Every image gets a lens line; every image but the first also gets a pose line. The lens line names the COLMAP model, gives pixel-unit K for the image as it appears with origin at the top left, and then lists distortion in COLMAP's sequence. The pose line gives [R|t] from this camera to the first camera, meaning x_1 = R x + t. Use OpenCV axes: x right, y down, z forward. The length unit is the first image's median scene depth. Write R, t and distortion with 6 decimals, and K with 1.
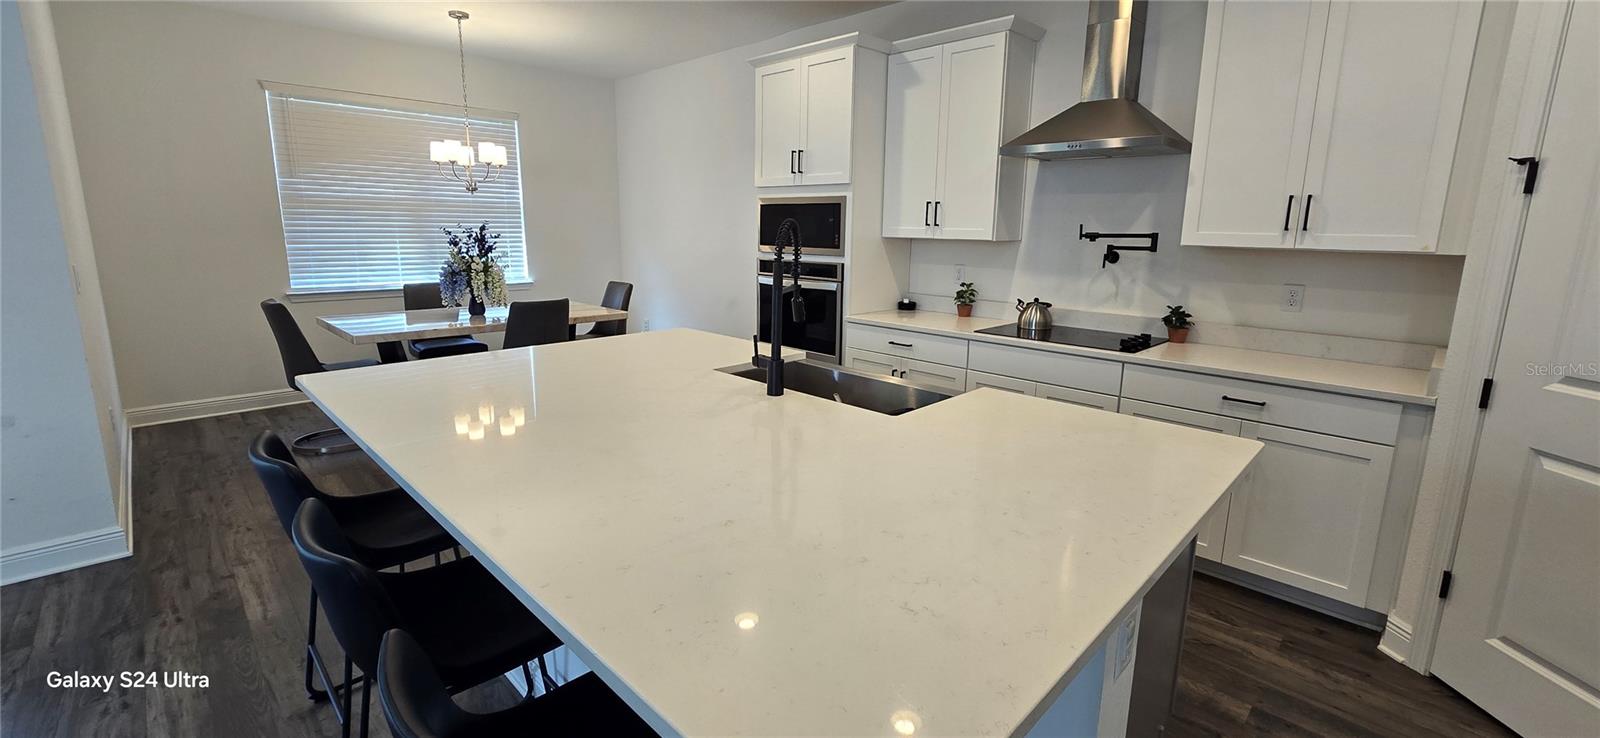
lens RADIAL K [[659.4, 0, 800.0], [0, 659.4, 347.2], [0, 0, 1]] dist [-0.003065, 0.002471]
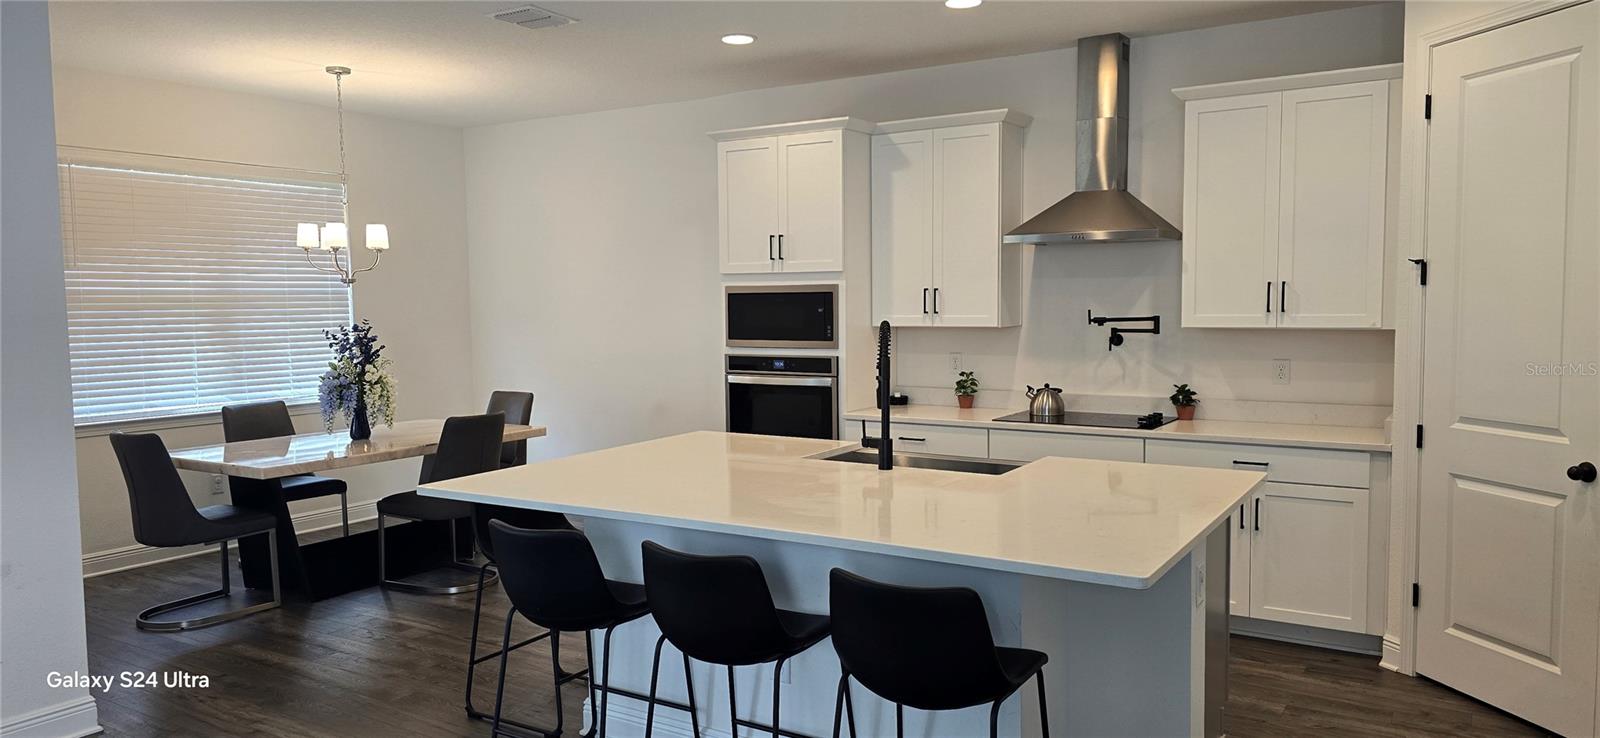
lens RADIAL K [[1072.5, 0, 798.7], [0, 1072.5, 372.7], [0, 0, 1]] dist [0.071507, -0.061118]
pose [[0.976850, -0.040527, 0.210053, -0.346332], [0.063775, 0.992413, -0.105111, 0.054918], [-0.204200, 0.116074, 0.972023, -0.493037]]
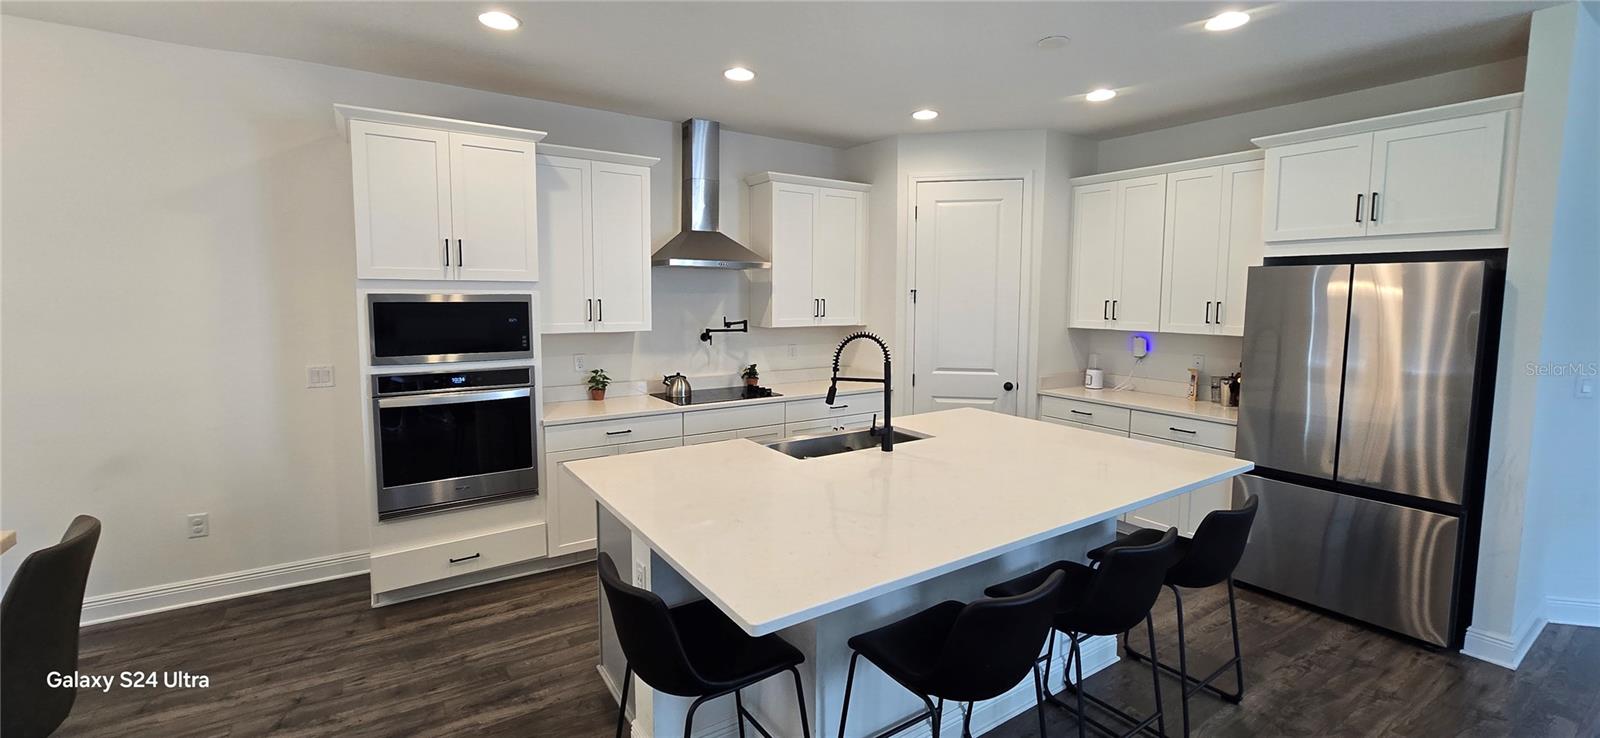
lens RADIAL K [[659.4, 0, 804.8], [0, 659.4, 347.2], [0, 0, 1]] dist [-0.003065, 0.002471]
pose [[0.192451, -0.091817, 0.977002, -0.882918], [0.176918, 0.982545, 0.057488, -0.159977], [-0.965227, 0.161786, 0.205336, 0.505917]]
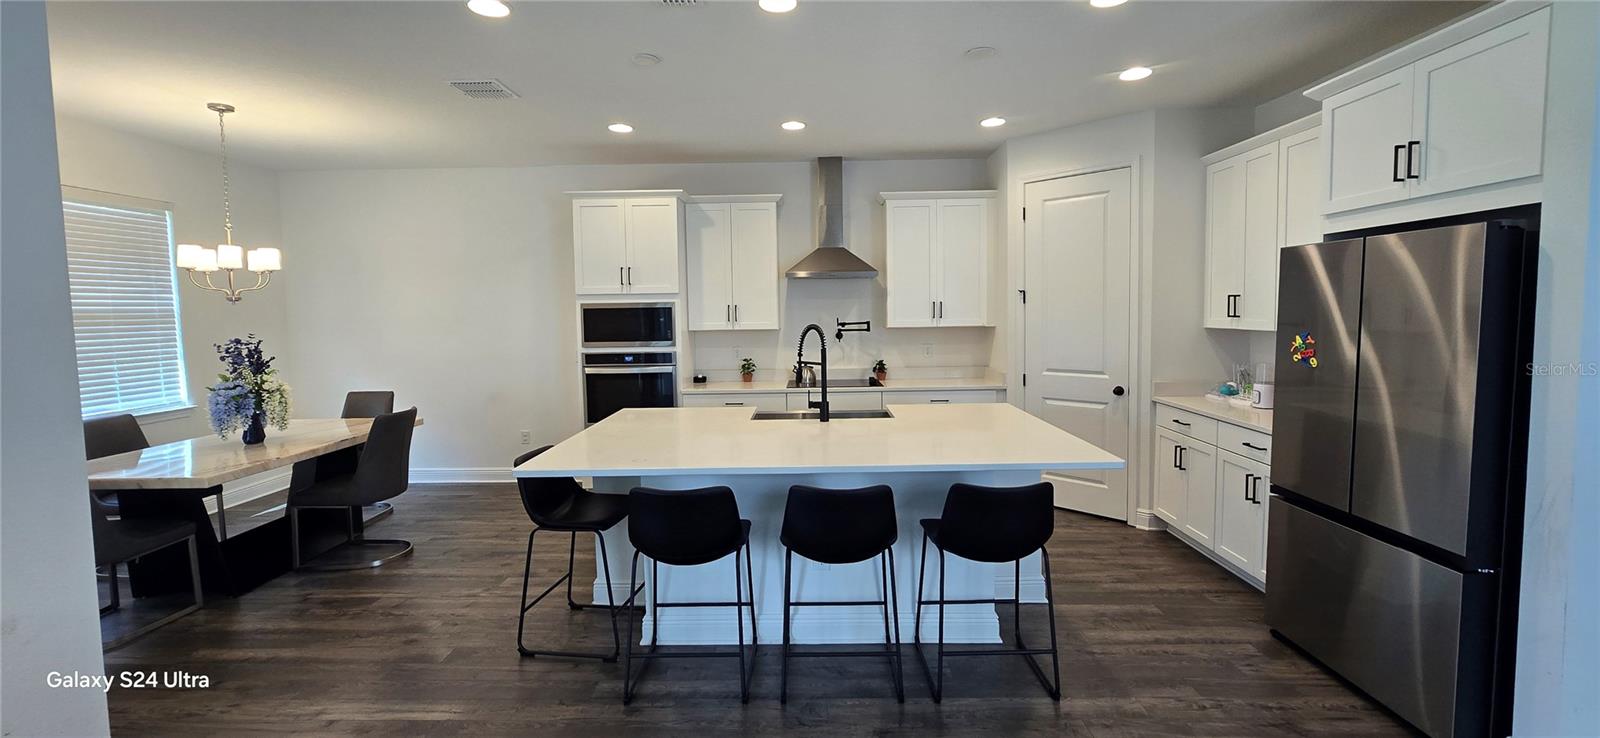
lens RADIAL K [[659.4, 0, 801.7], [0, 659.4, 349.8], [0, 0, 1]] dist [-0.003065, 0.002471]
pose [[0.721880, -0.069094, 0.688560, -0.775923], [0.152048, 0.986525, -0.060412, -0.012408], [-0.675108, 0.148304, 0.722659, -0.161305]]
